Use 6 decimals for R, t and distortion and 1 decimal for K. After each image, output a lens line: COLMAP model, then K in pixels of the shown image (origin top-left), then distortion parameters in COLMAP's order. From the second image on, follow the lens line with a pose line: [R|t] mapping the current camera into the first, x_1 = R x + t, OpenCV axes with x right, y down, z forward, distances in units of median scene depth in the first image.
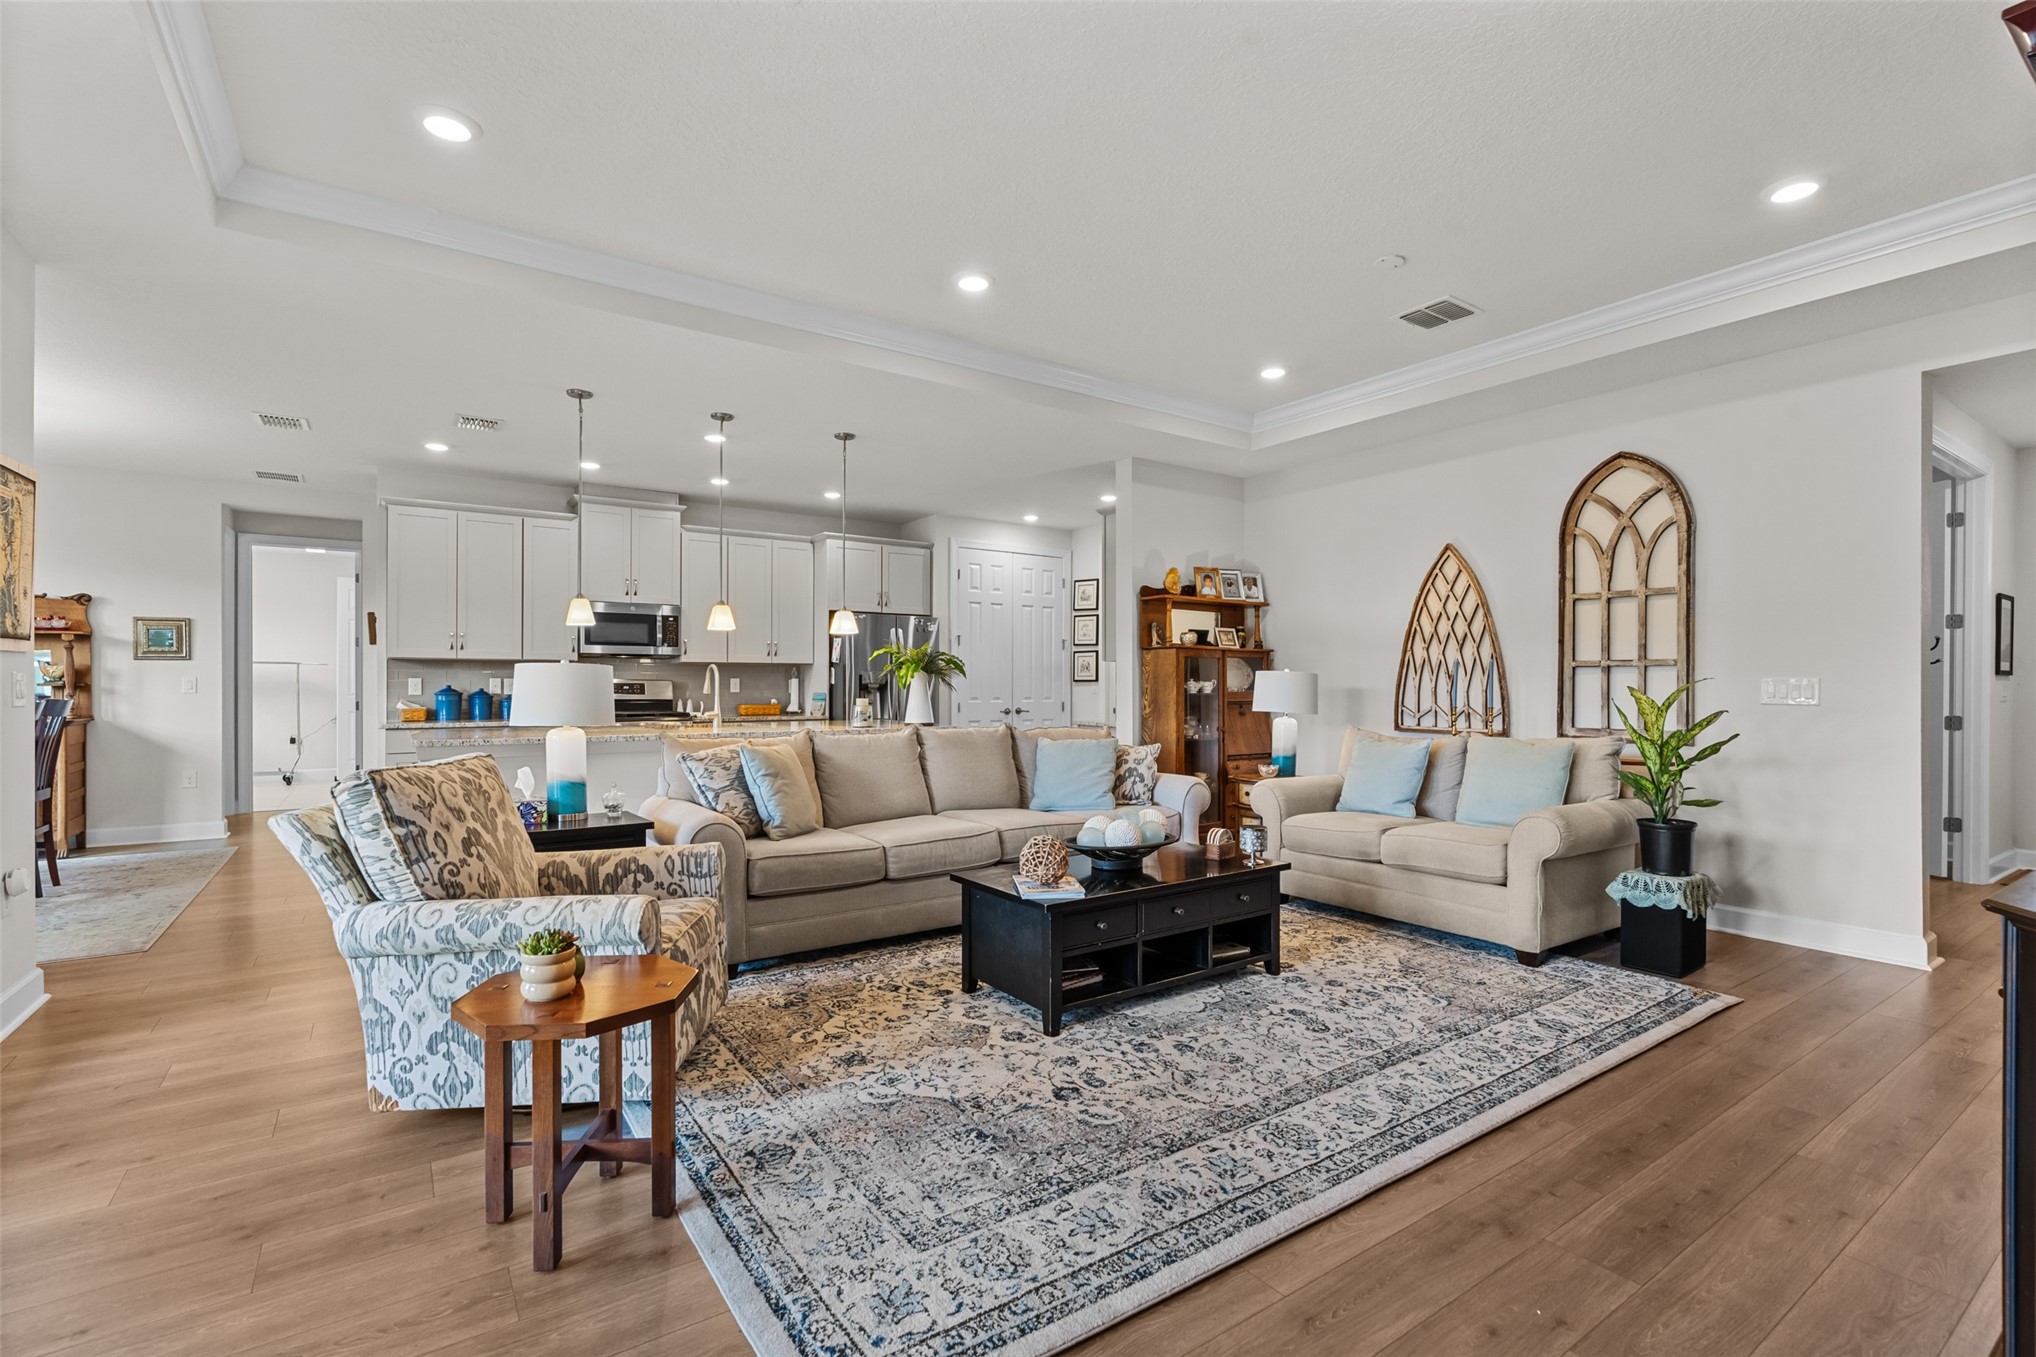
lens RADIAL K [[921.0, 0, 1011.2], [0, 921.0, 678.1], [0, 0, 1]] dist [-0.009049, 0.004109]
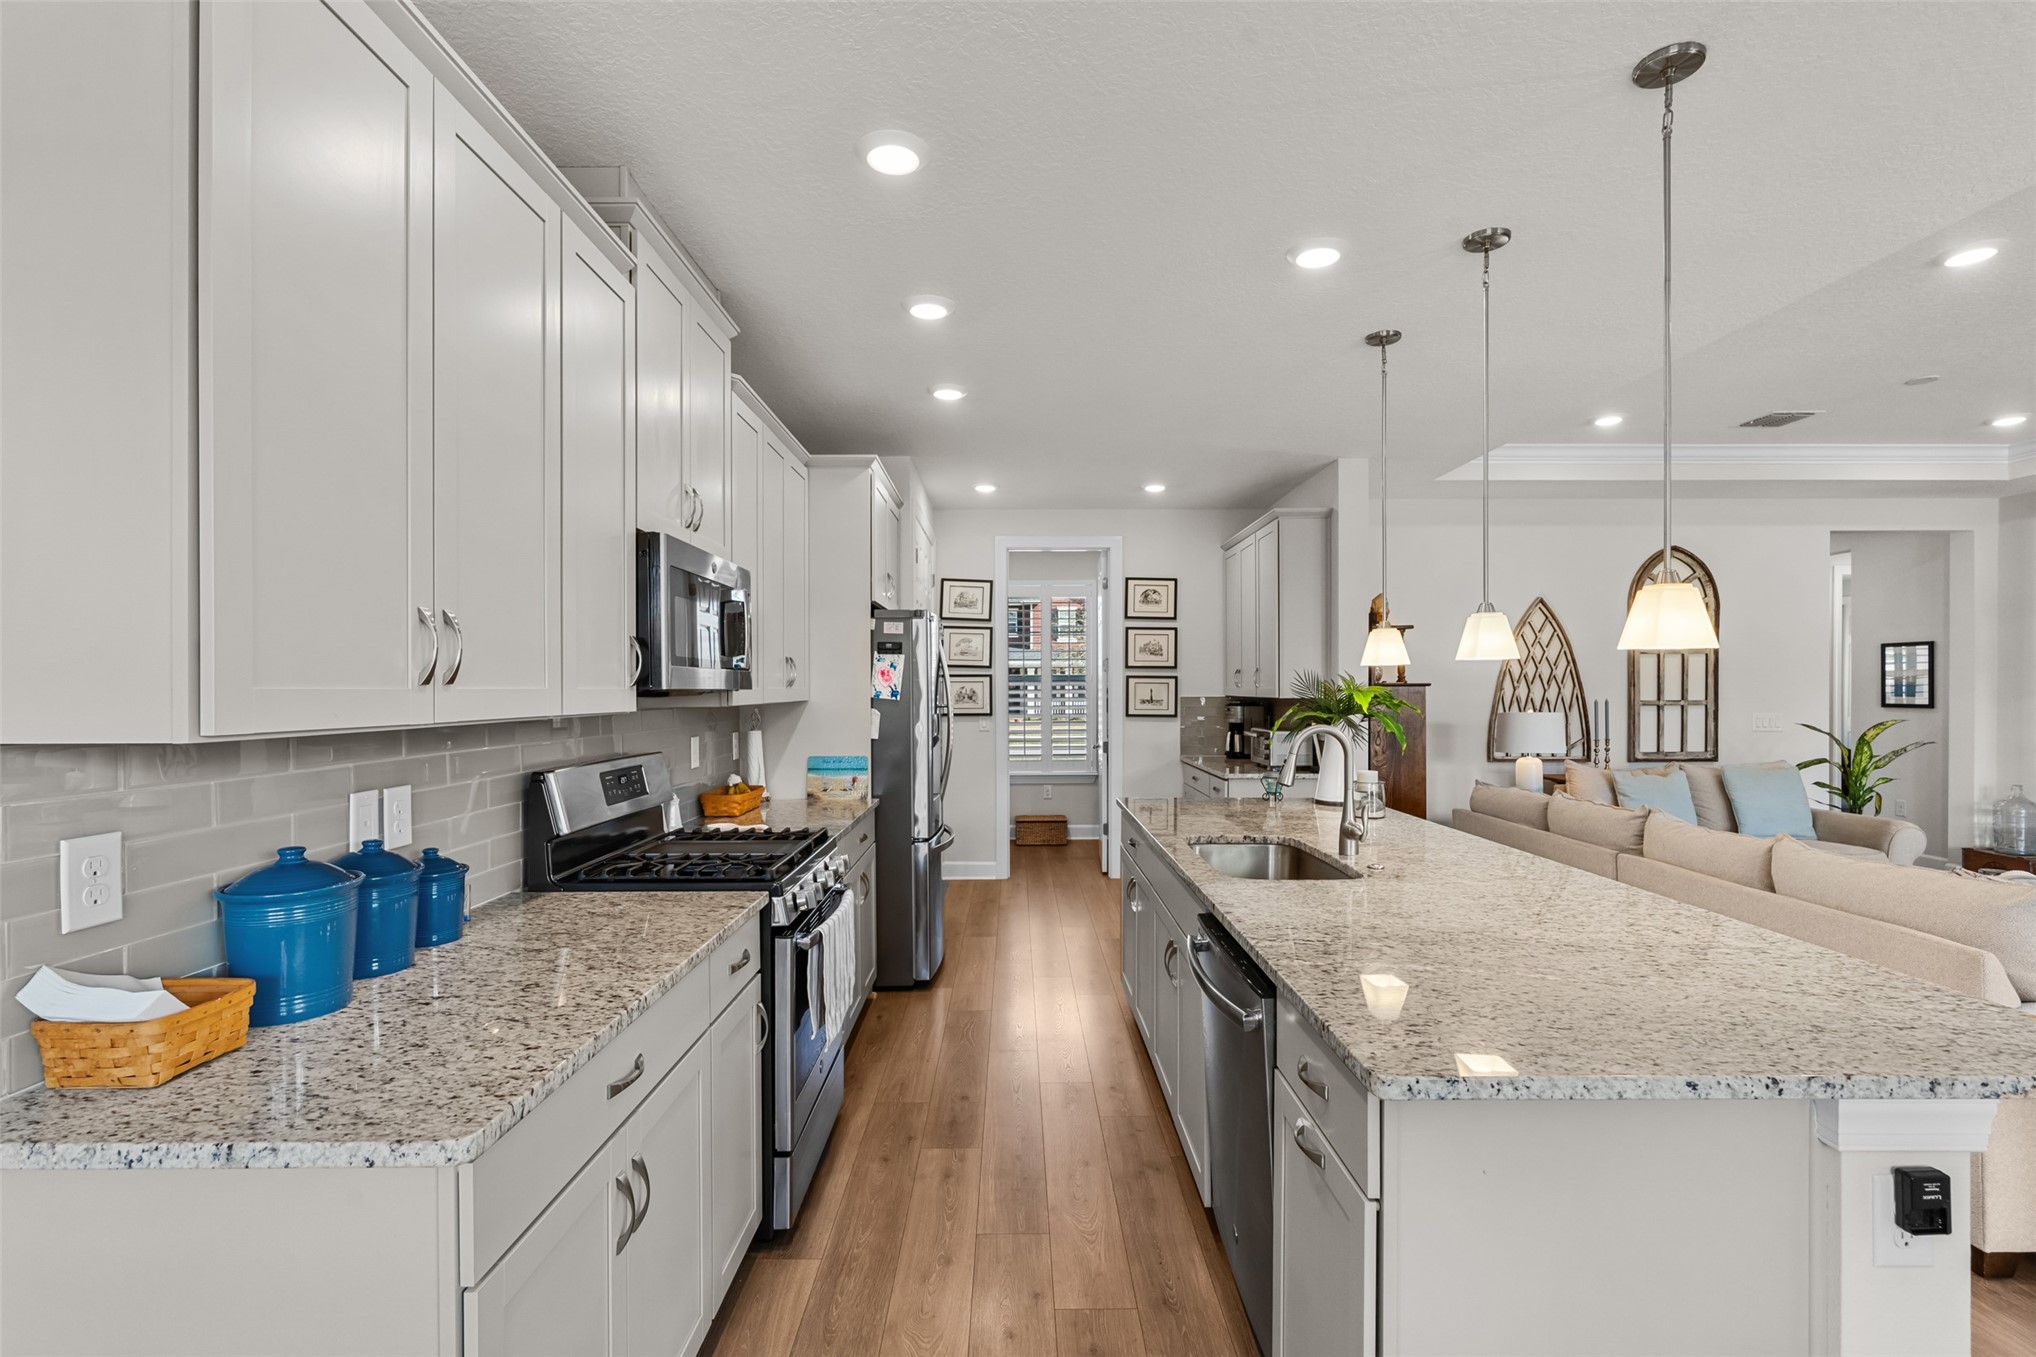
lens RADIAL K [[921.0, 0, 1020.4], [0, 921.0, 691.6], [0, 0, 1]] dist [-0.009049, 0.004109]
pose [[0.558397, -0.007171, 0.829543, -0.760574], [-0.001276, 0.999954, 0.009503, -0.034194], [-0.829573, -0.006365, 0.558362, 0.804525]]
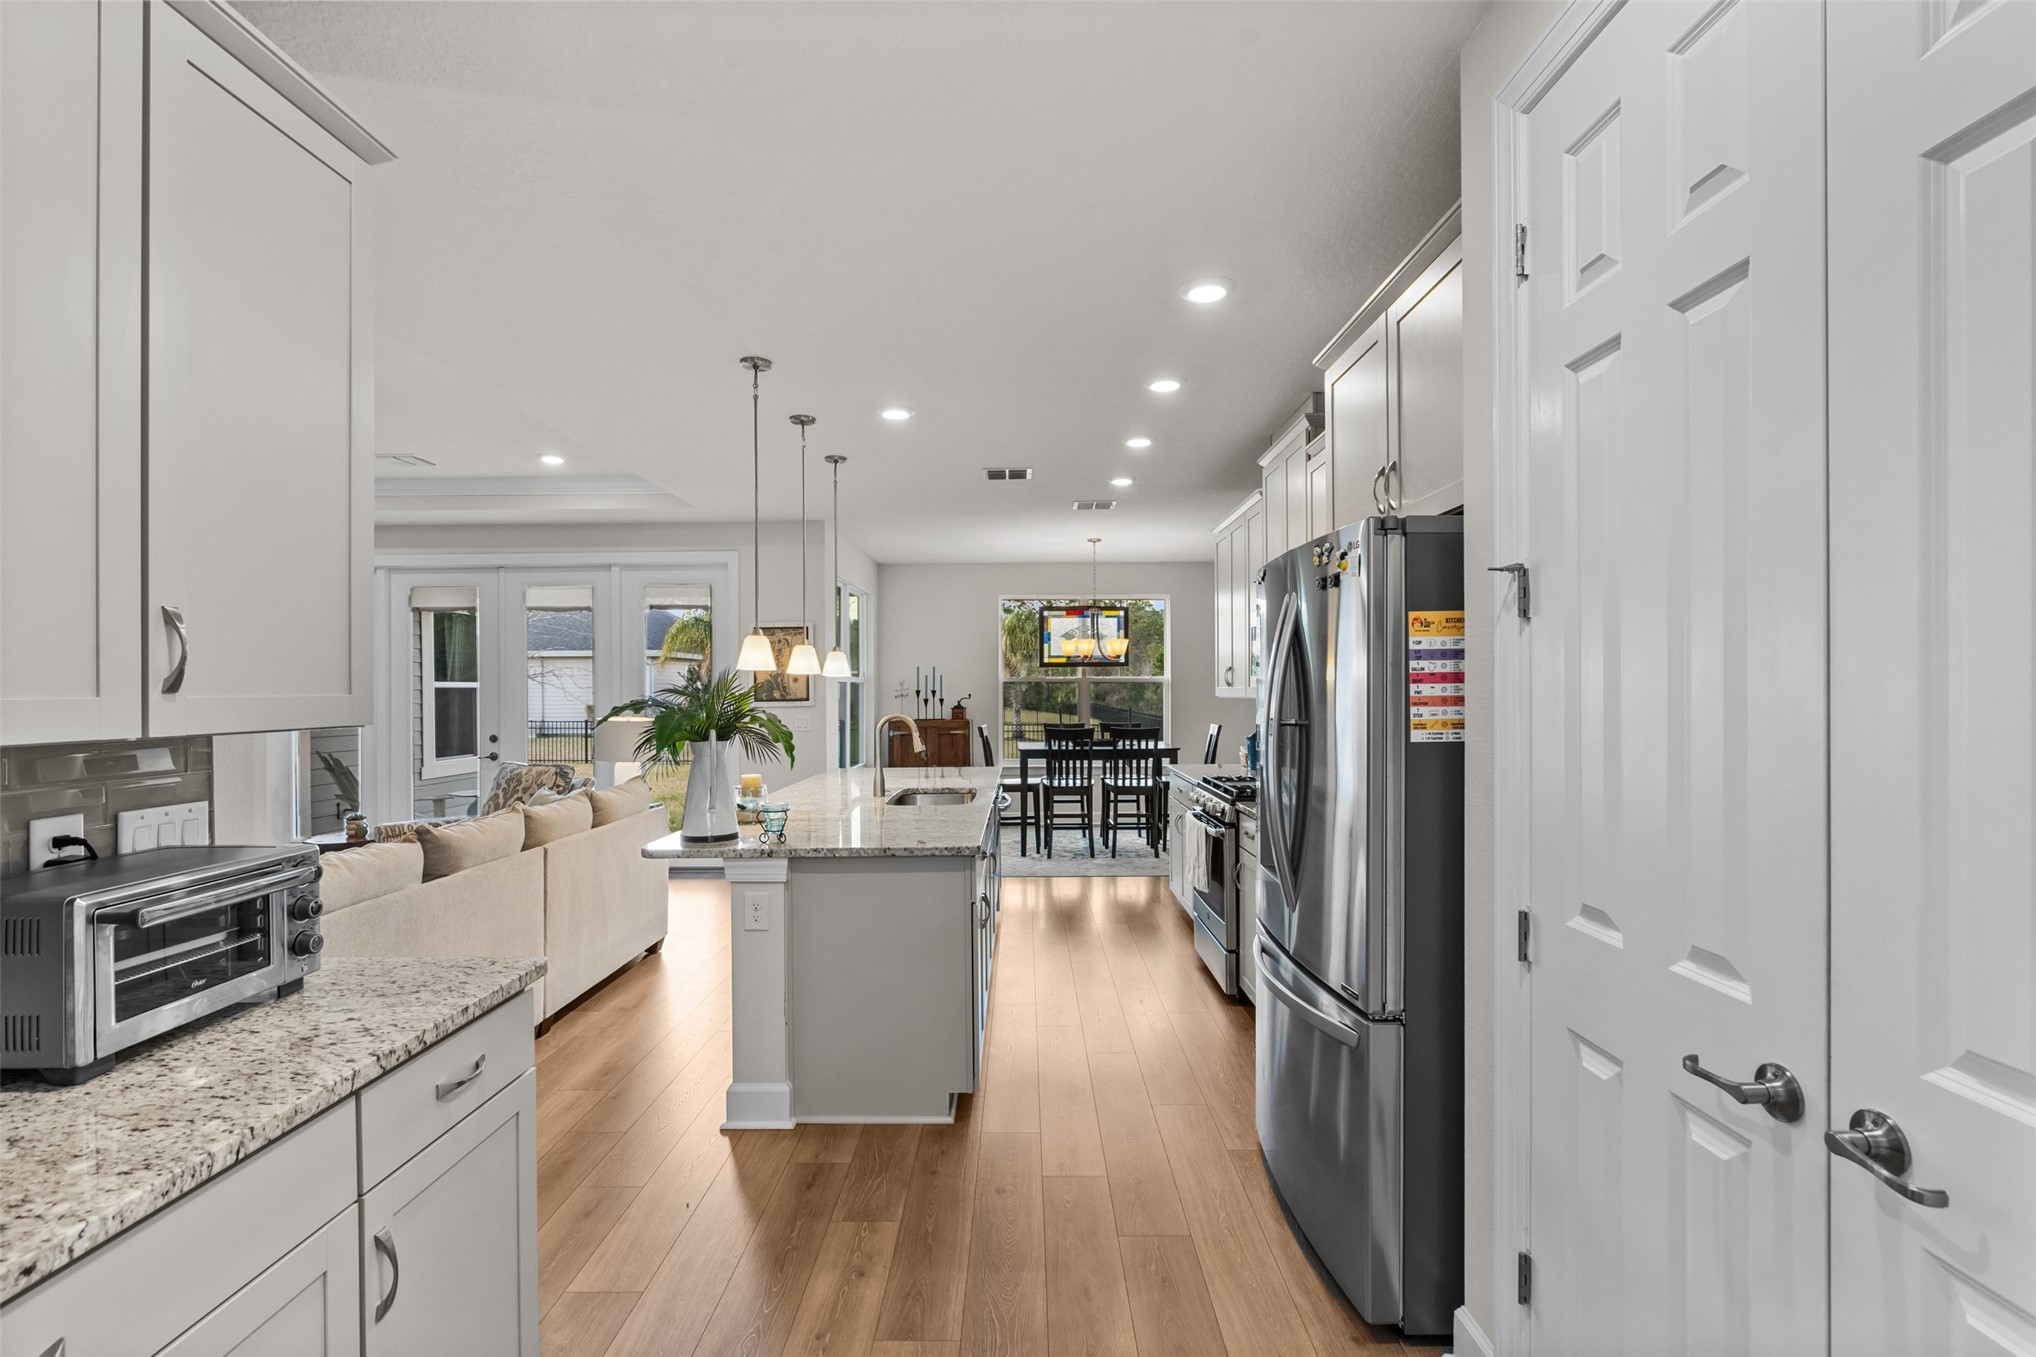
lens RADIAL K [[921.0, 0, 1002.5], [0, 921.0, 680.7], [0, 0, 1]] dist [-0.009049, 0.004109]
pose [[-0.587310, -0.006271, -0.809337, 0.230397], [0.009130, 0.999855, -0.014373, -0.028077], [0.809310, -0.015831, -0.587168, 1.418436]]
